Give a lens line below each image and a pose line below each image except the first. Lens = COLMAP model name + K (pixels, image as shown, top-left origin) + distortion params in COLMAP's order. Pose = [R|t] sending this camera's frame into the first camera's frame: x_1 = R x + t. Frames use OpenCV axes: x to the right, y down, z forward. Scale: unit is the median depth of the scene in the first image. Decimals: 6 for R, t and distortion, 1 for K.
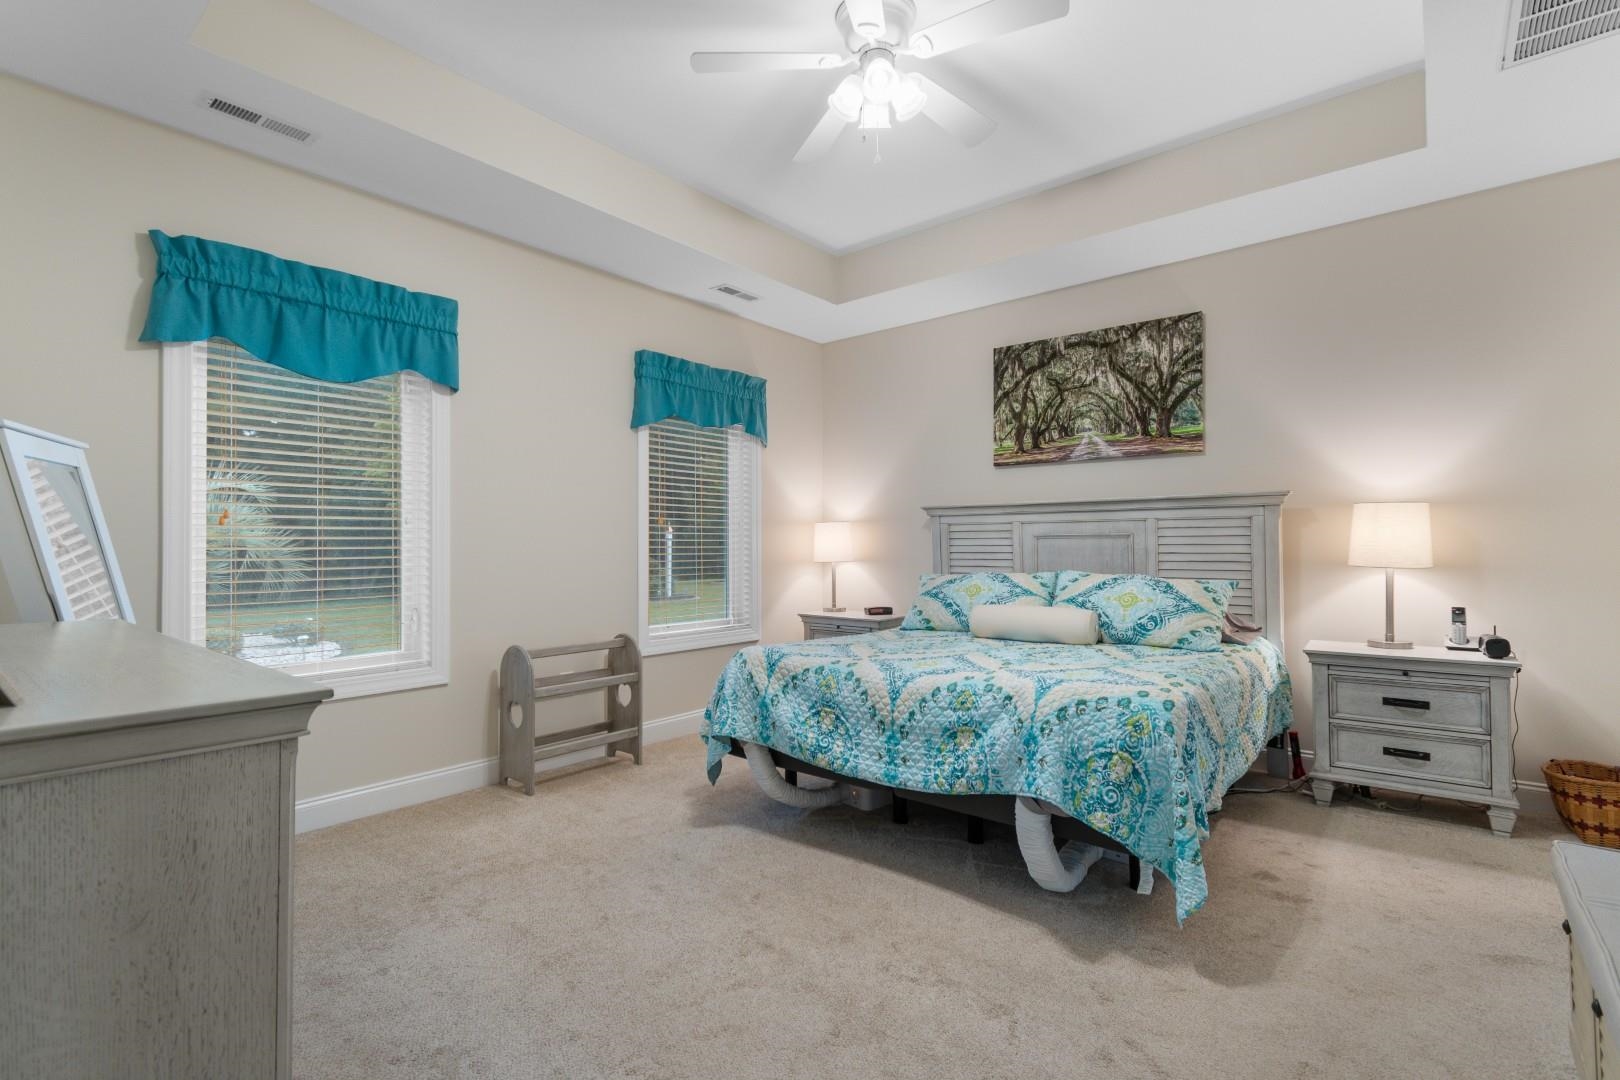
lens RADIAL K [[712.8, 0, 808.2], [0, 712.8, 539.9], [0, 0, 1]] dist [0.004101, -0.003004]
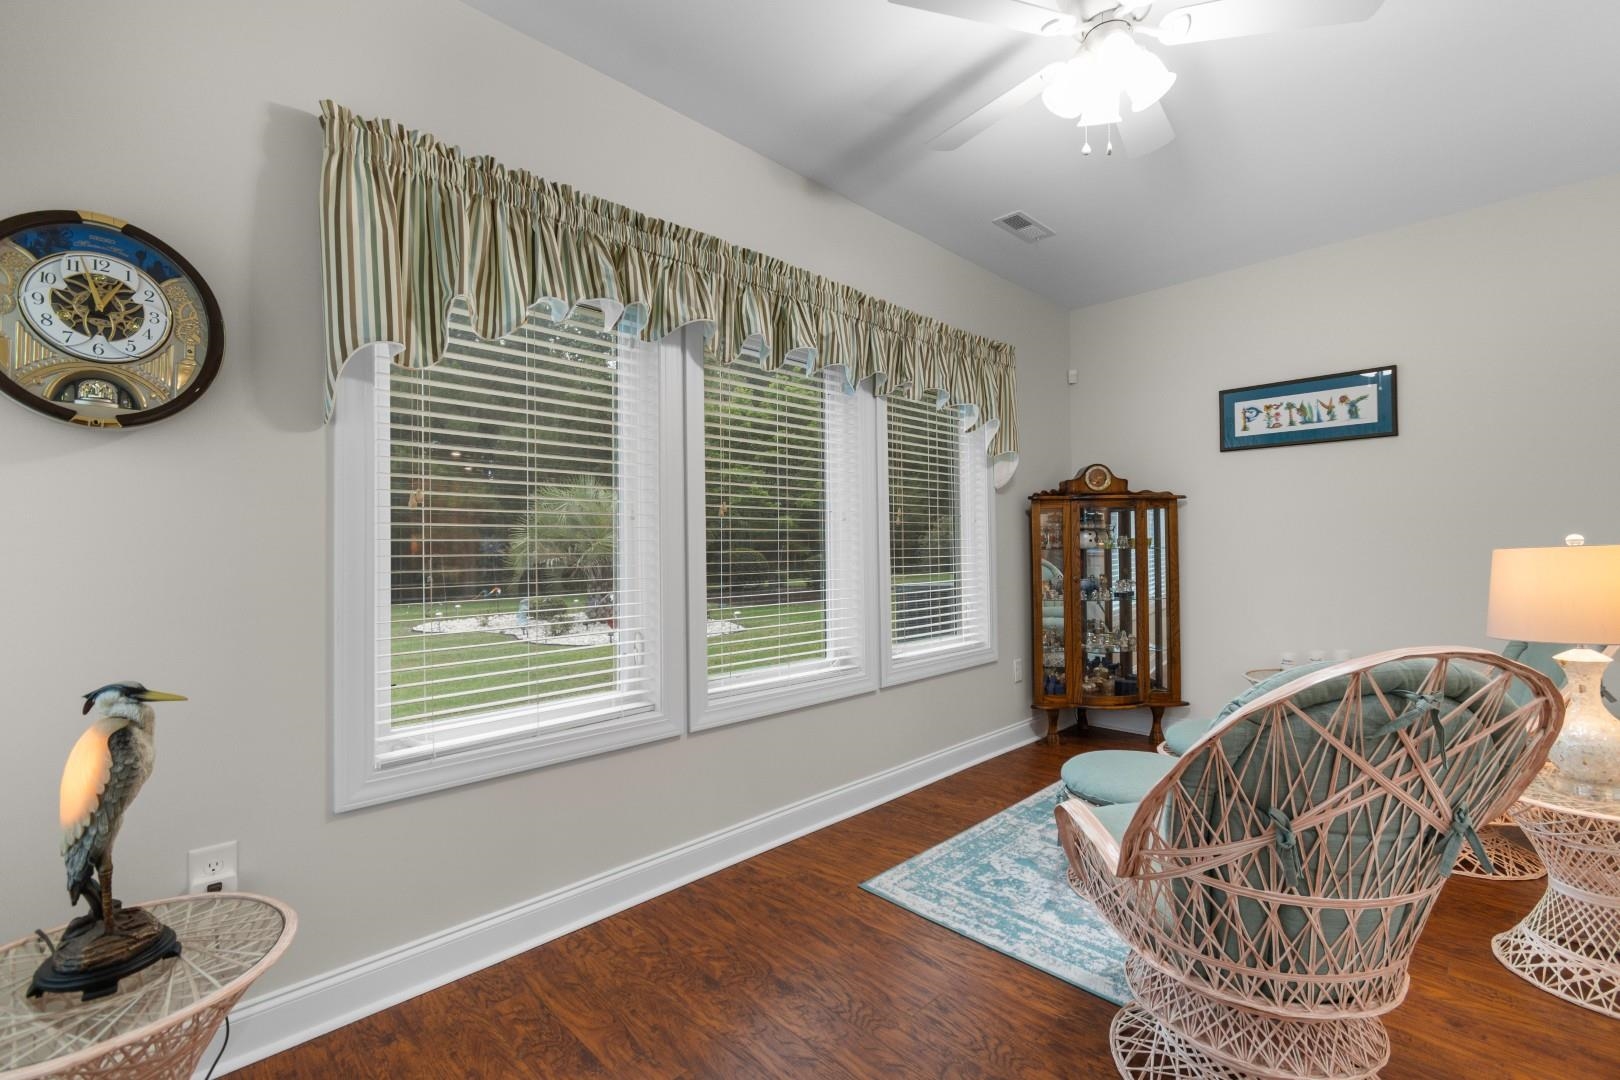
lens RADIAL K [[712.8, 0, 812.4], [0, 712.8, 549.2], [0, 0, 1]] dist [0.004101, -0.003004]
pose [[0.996499, -0.013730, -0.082465, -0.072684], [0.014271, 0.999880, 0.005970, 0.004119], [0.082373, -0.007126, 0.996576, 0.353448]]
